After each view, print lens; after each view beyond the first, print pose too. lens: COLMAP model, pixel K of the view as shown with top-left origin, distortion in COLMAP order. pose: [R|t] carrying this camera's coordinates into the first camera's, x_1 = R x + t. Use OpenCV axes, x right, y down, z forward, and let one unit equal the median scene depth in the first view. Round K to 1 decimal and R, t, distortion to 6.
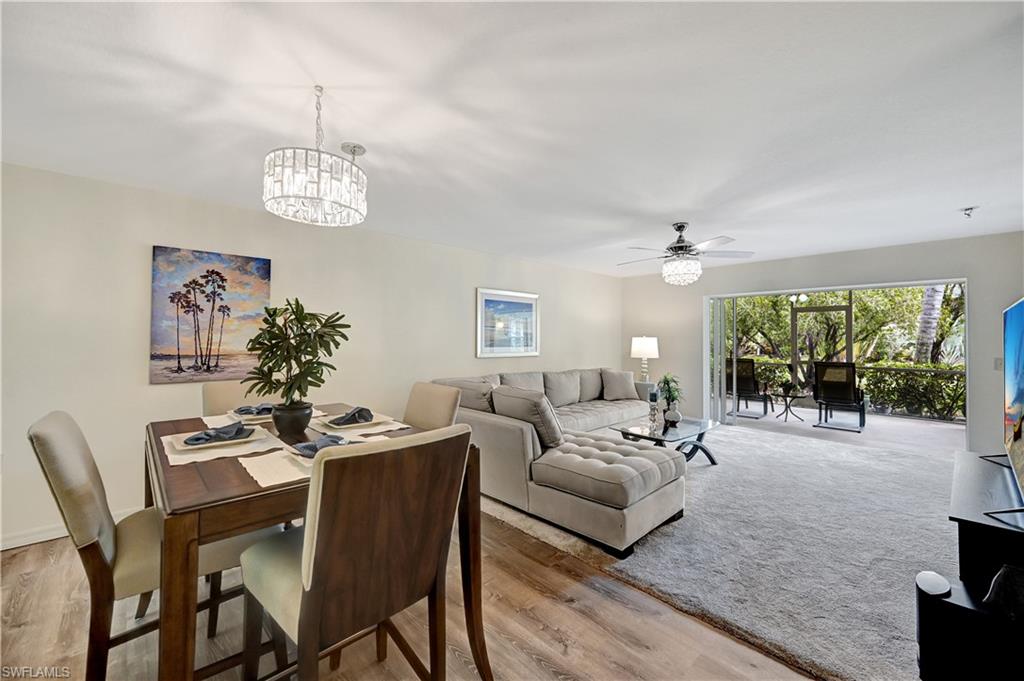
lens RADIAL K [[408.6, 0, 514.0], [0, 408.6, 332.4], [0, 0, 1]] dist [-0.001075, 0.000679]
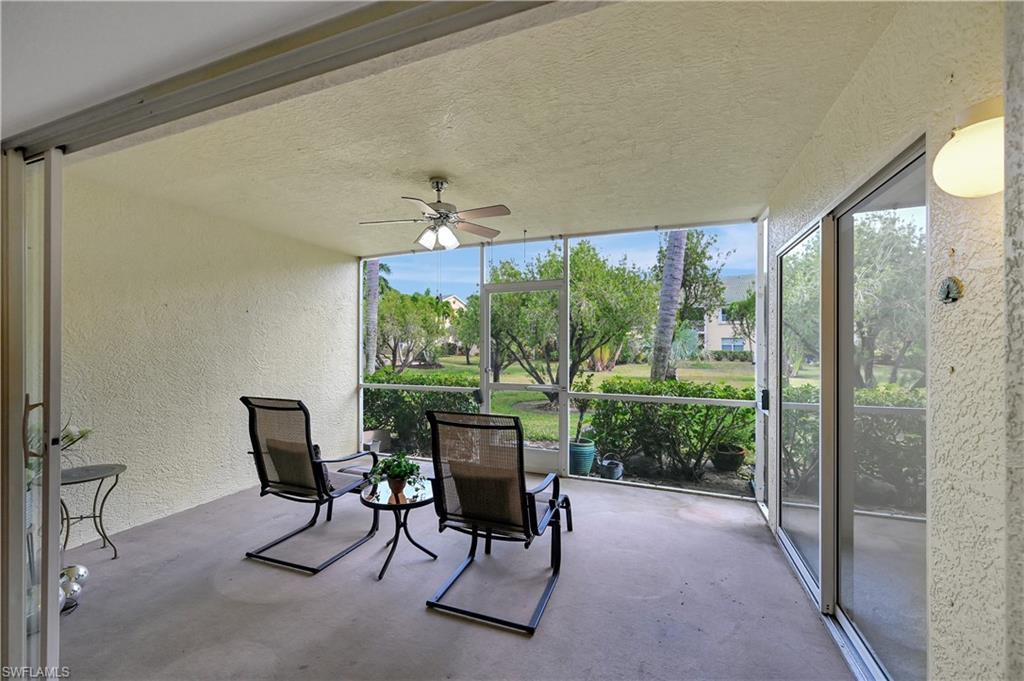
lens RADIAL K [[408.6, 0, 516.0], [0, 408.6, 342.2], [0, 0, 1]] dist [-0.001075, 0.000679]
pose [[0.894145, -0.006914, 0.447724, 1.243501], [0.003559, 0.999959, 0.008333, 0.027016], [-0.447763, -0.005858, 0.894133, 1.299075]]
